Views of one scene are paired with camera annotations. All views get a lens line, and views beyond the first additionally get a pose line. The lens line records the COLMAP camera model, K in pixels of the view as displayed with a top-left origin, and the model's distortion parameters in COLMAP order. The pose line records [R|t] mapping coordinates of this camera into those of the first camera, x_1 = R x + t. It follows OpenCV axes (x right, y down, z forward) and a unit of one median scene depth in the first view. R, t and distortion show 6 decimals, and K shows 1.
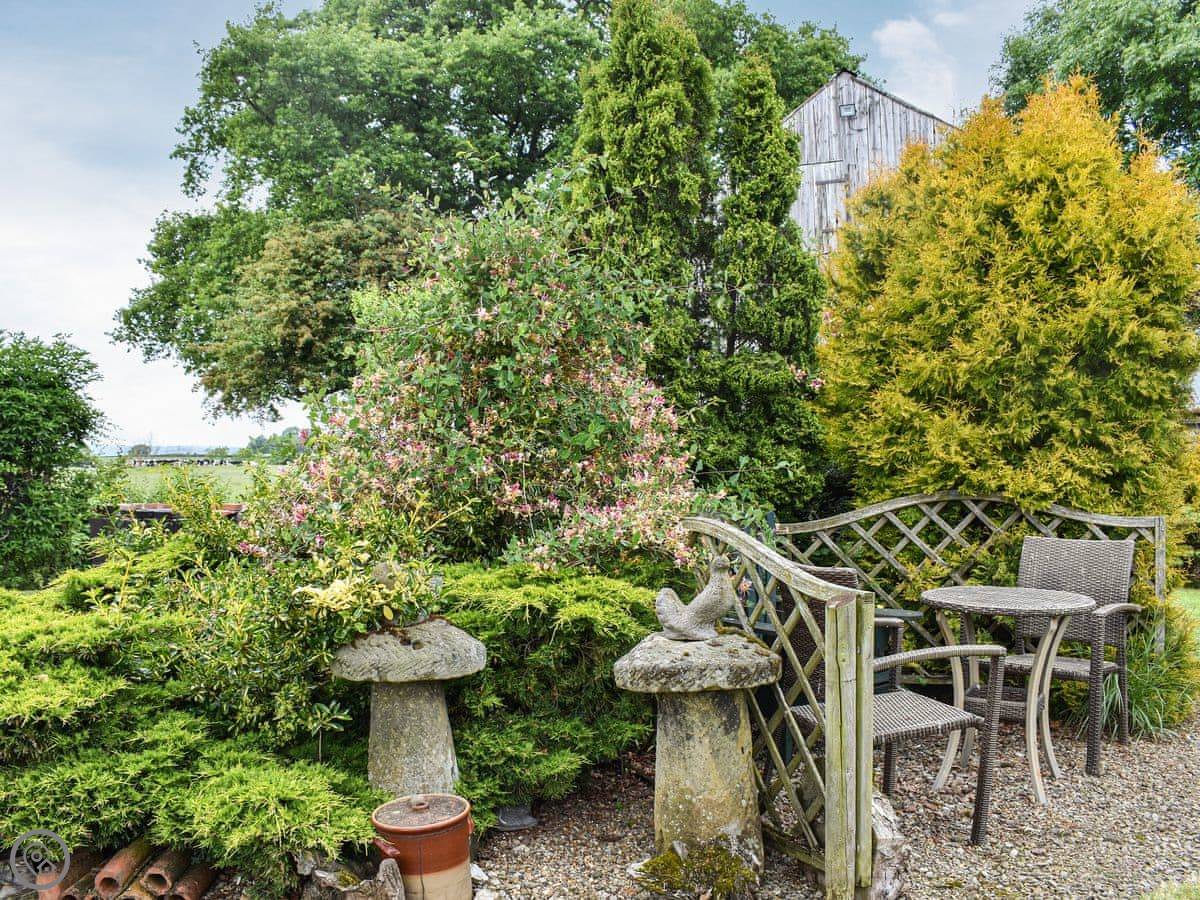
lens RADIAL K [[1097.6, 0, 600.0], [0, 1097.6, 450.0], [0, 0, 1]] dist [-0.100949, 0.007005]
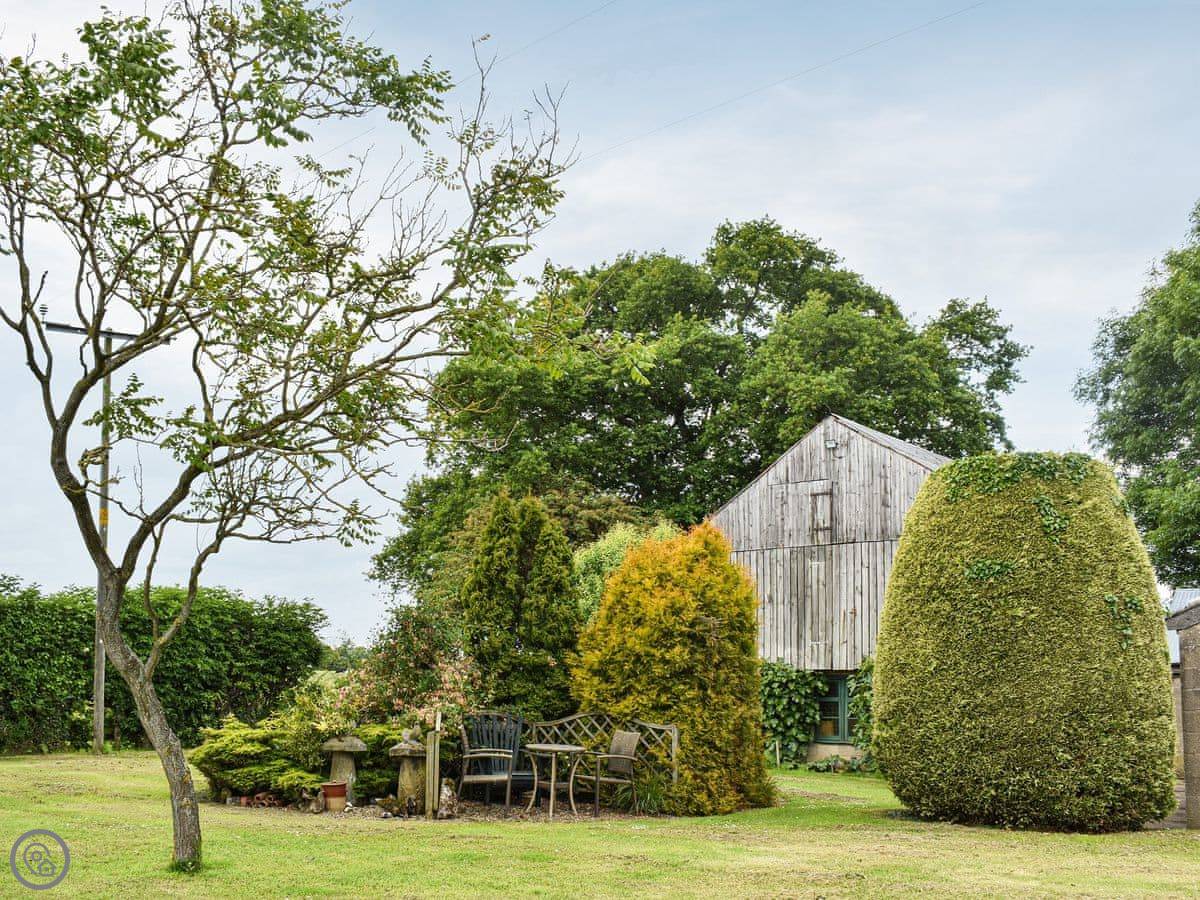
lens RADIAL K [[1195.0, 0, 595.9], [0, 1195.0, 490.0], [0, 0, 1]] dist [-0.099997, 0.001712]
pose [[0.962435, -0.003646, -0.271489, 0.436701], [-0.035854, 0.989447, -0.140391, -0.032372], [0.269136, 0.144851, 0.952147, -0.673351]]
